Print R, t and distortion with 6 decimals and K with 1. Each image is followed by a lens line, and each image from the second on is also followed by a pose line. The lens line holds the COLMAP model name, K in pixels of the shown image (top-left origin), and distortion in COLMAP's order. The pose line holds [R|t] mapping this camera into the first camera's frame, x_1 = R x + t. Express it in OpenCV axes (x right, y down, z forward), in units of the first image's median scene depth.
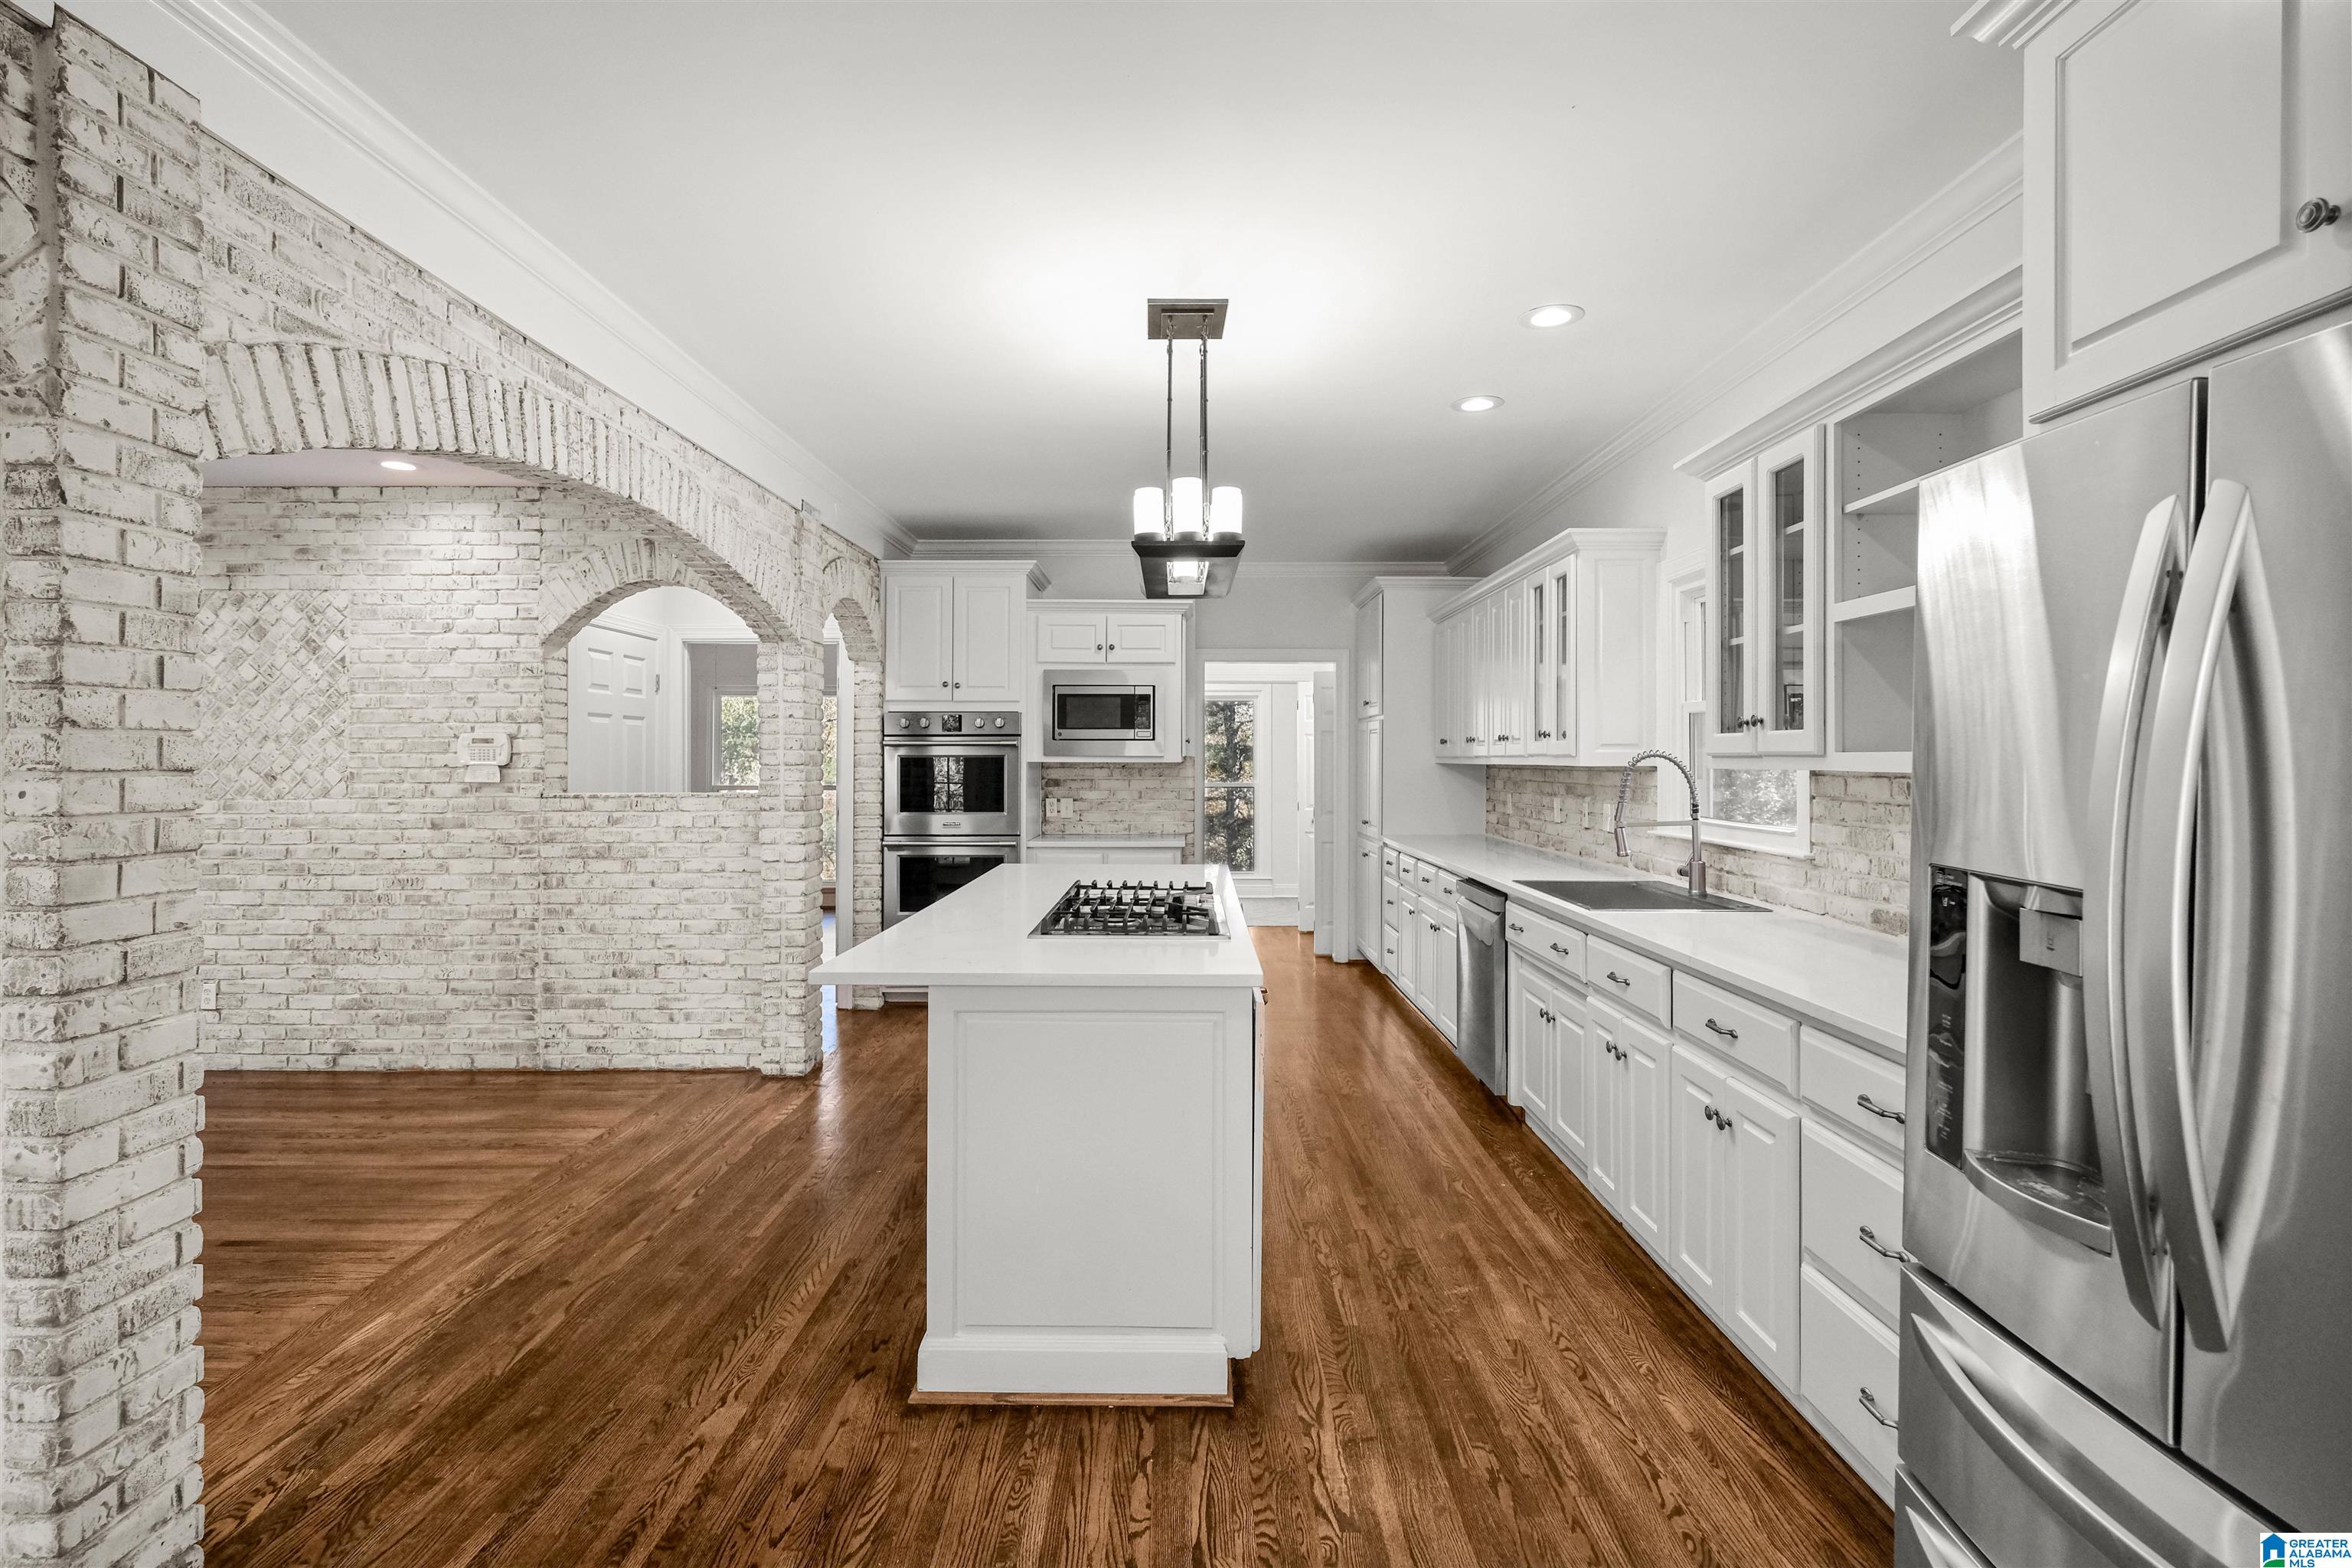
lens RADIAL K [[1133.3, 0, 1174.2], [0, 1133.3, 758.5], [0, 0, 1]] dist [0.001813, 0.001350]
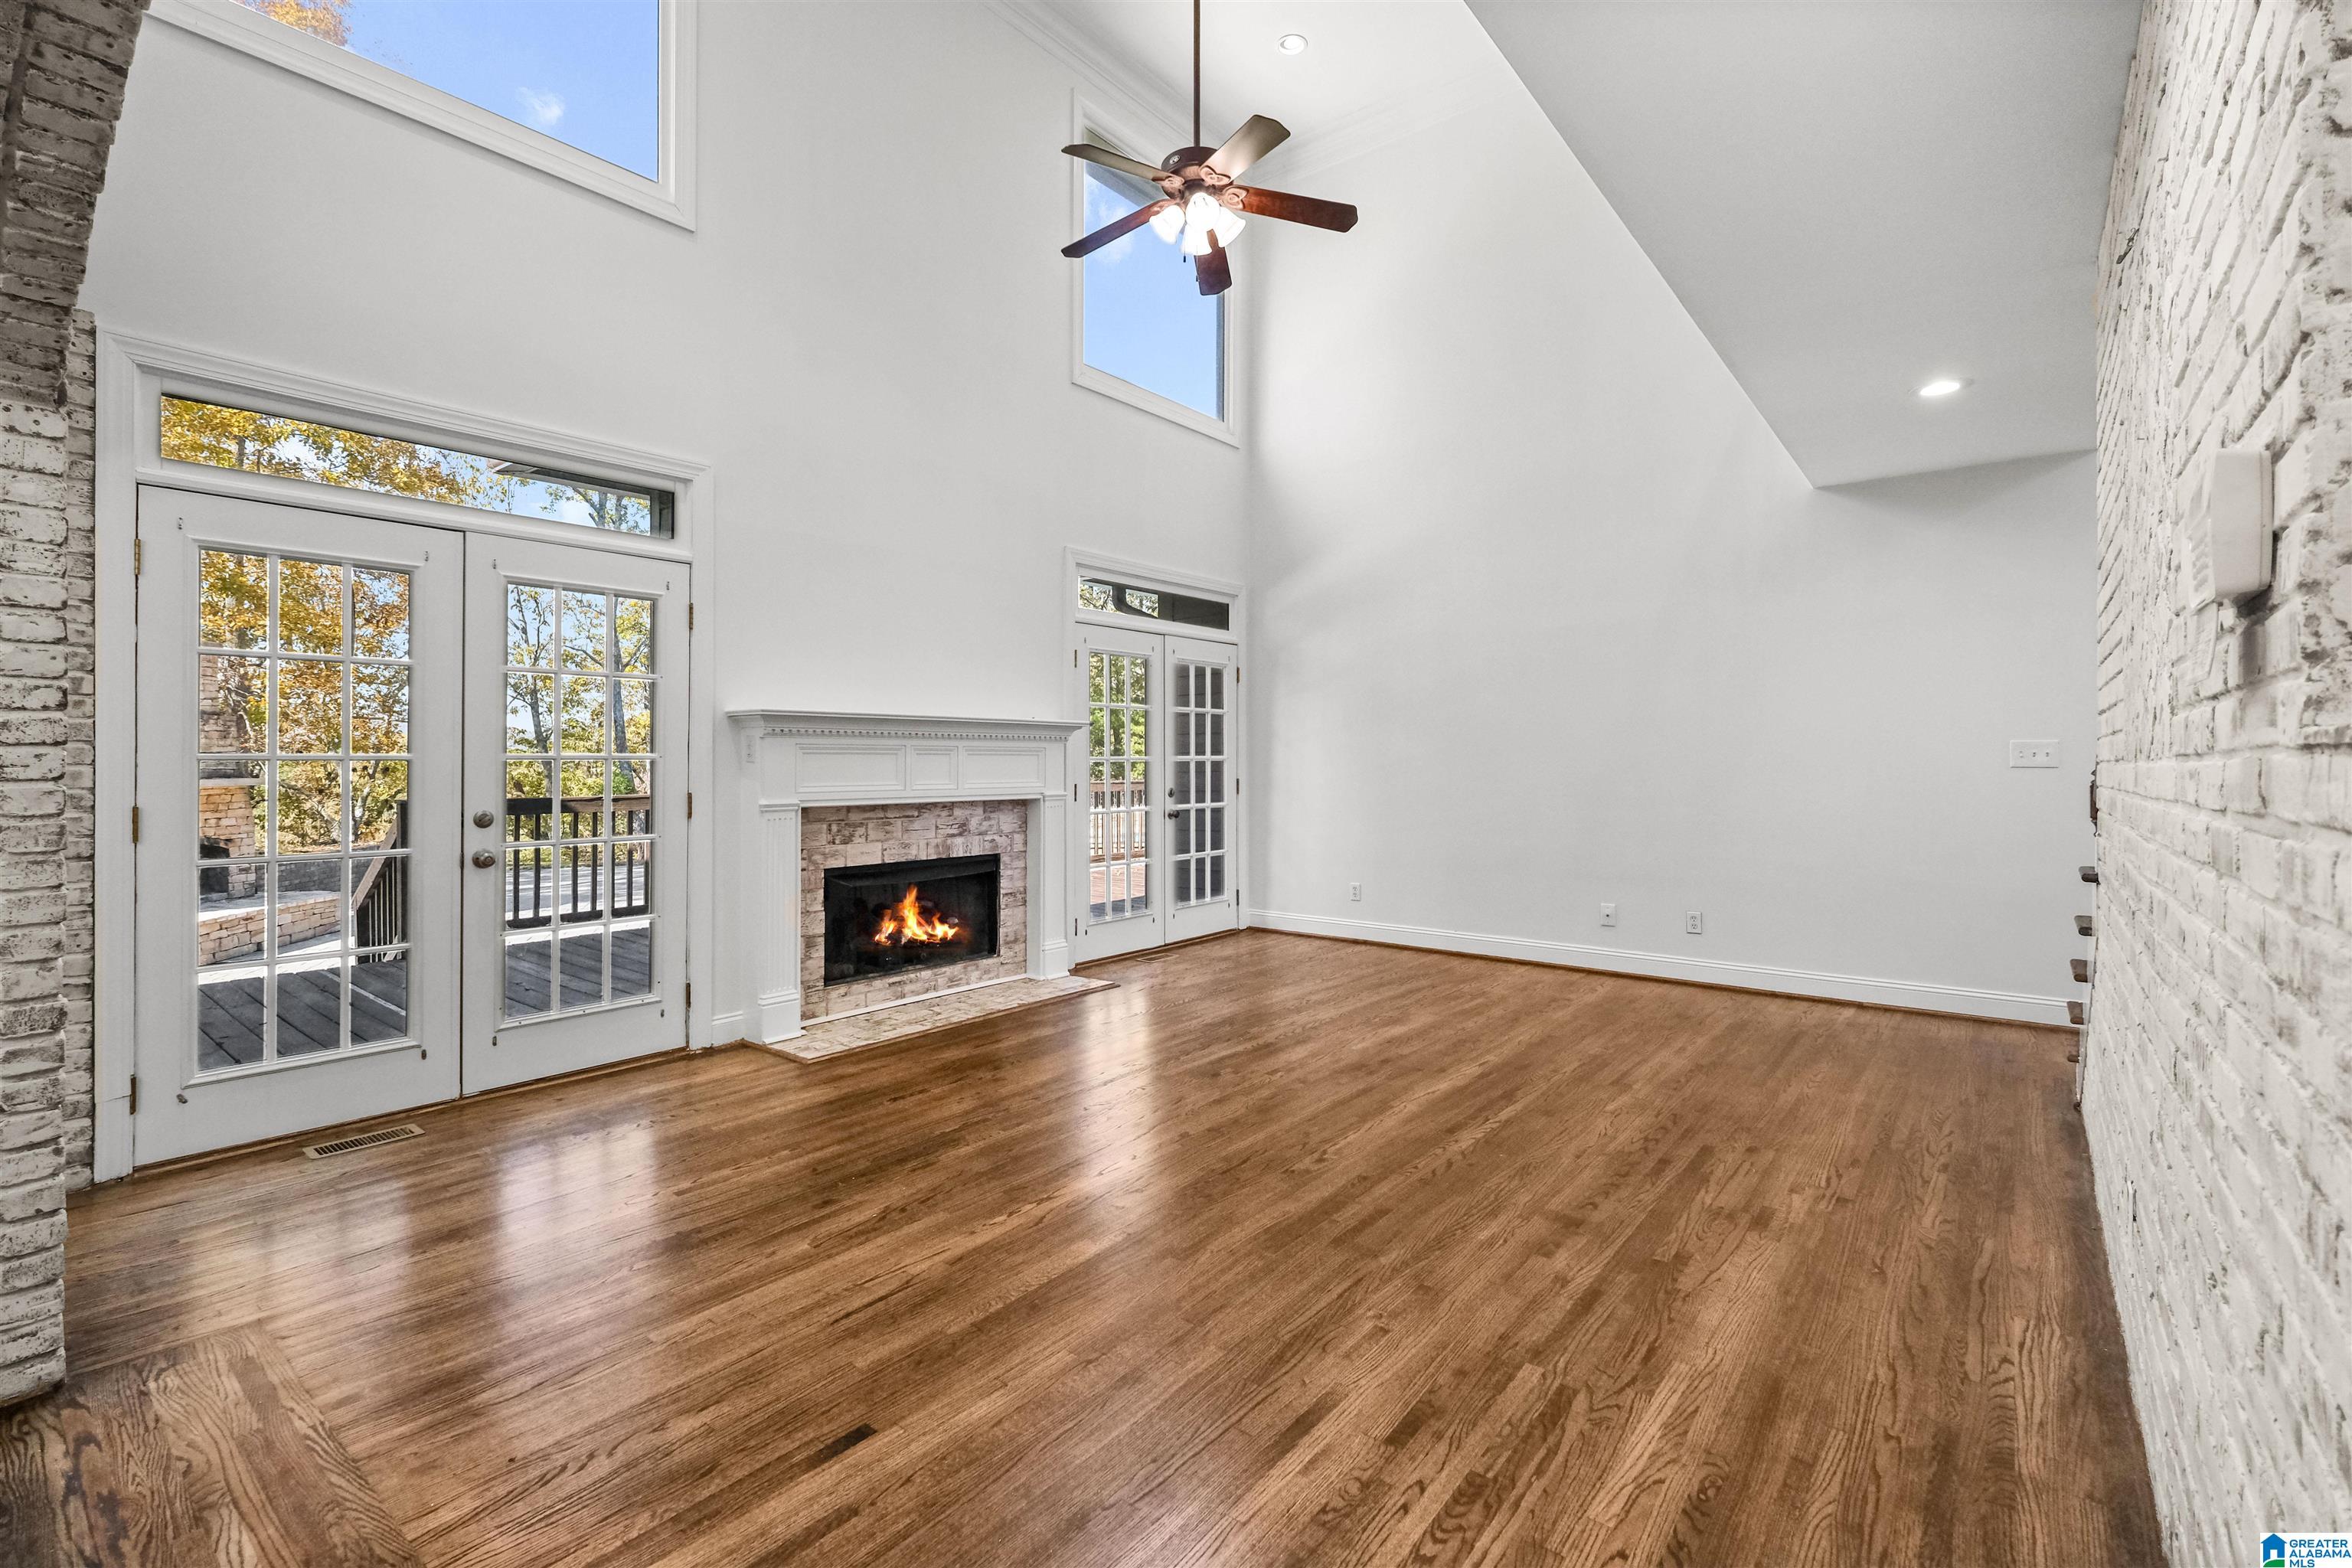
lens RADIAL K [[1041.5, 0, 1172.5], [0, 1041.5, 740.8], [0, 0, 1]] dist [0.002306, 0.000310]
pose [[-0.620934, -0.014065, -0.783737, -0.310256], [0.000529, 0.999831, -0.018363, 0.035198], [0.783863, -0.011816, -0.620822, 0.962609]]
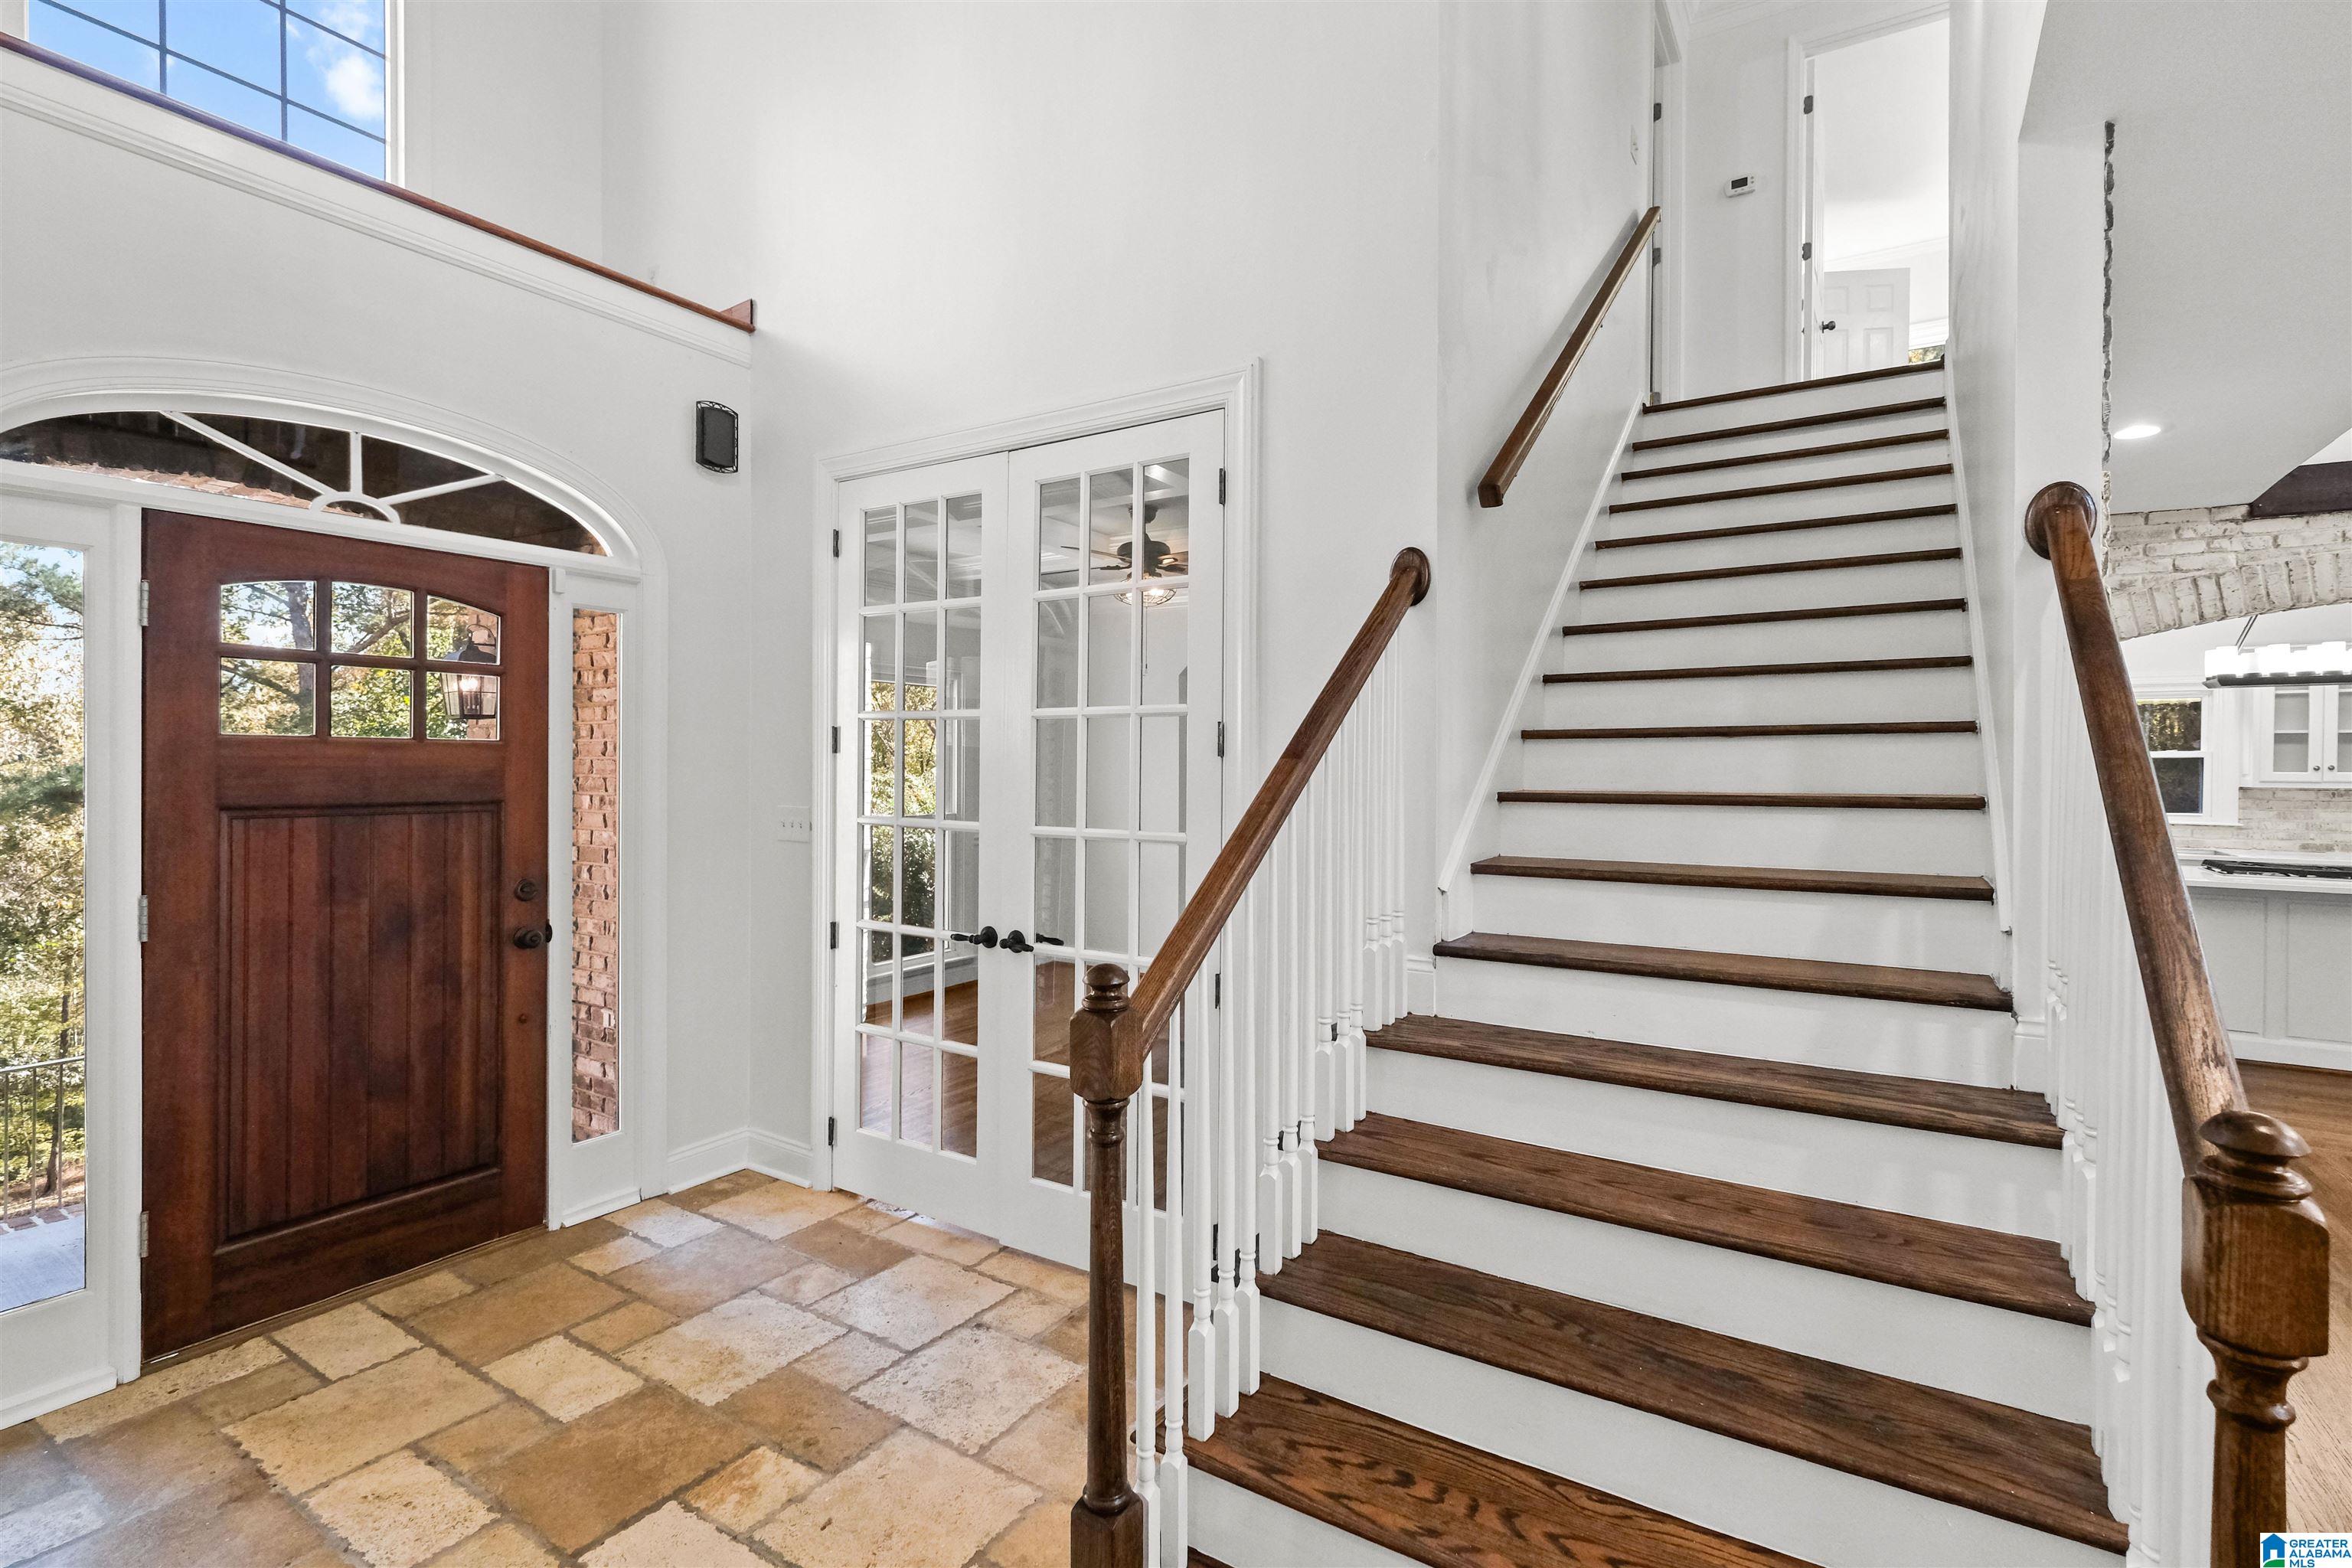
lens RADIAL K [[1076.8, 0, 1202.9], [0, 1076.8, 768.2], [0, 0, 1]] dist [-0.001341, 0.000163]
pose [[0.521198, -0.001330, 0.853434, -1.559434], [-0.006292, 0.999966, 0.005401, -0.017240], [-0.853412, -0.008185, 0.521172, 1.079021]]
